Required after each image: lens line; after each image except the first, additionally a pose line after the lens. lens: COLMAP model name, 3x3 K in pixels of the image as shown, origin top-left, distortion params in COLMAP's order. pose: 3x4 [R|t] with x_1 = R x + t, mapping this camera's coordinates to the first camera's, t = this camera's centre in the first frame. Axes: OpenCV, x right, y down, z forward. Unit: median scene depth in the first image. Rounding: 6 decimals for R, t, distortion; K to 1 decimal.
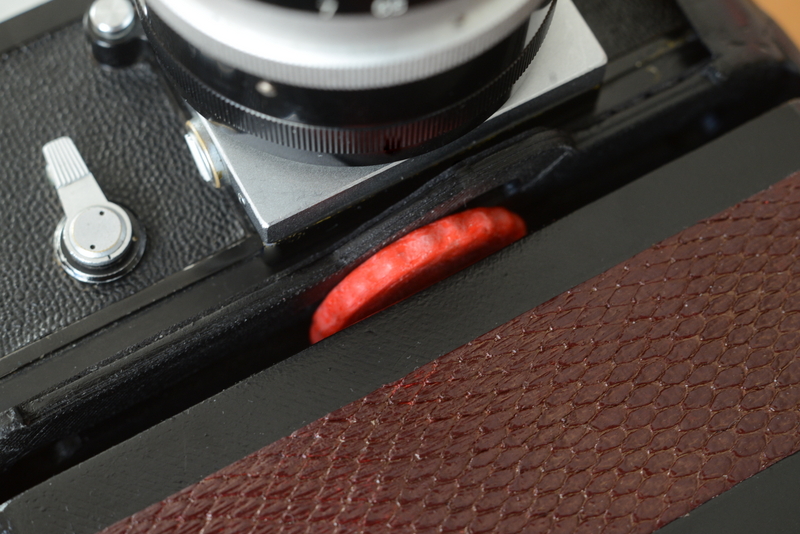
lens RADIAL K [[1688.4, 0, 400.0], [0, 1688.4, 267.0], [0, 0, 1]] dist [-0.075250, -0.347867]
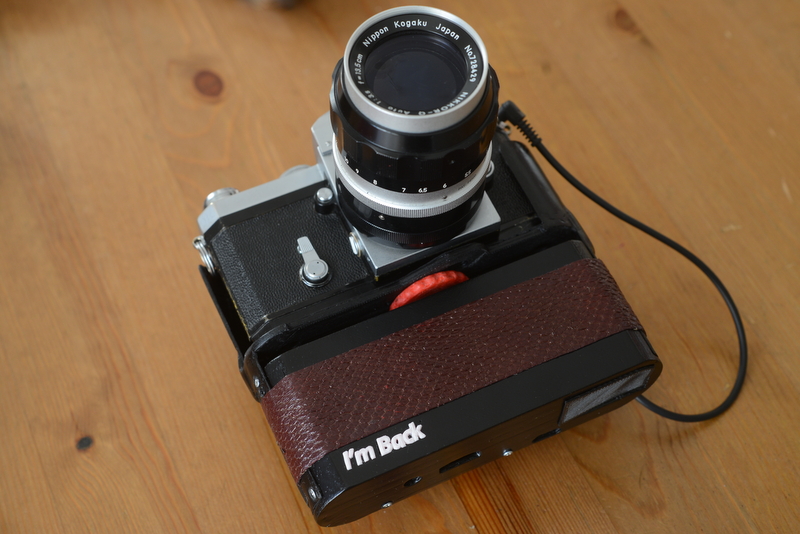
lens RADIAL K [[1688.4, 0, 400.0], [0, 1688.4, 267.0], [0, 0, 1]] dist [-0.075250, -0.347867]
pose [[0.998045, 0.056310, -0.027136, 0.036822], [-0.059986, 0.984880, -0.162521, 0.423510], [0.017574, 0.163831, 0.986332, -1.772299]]
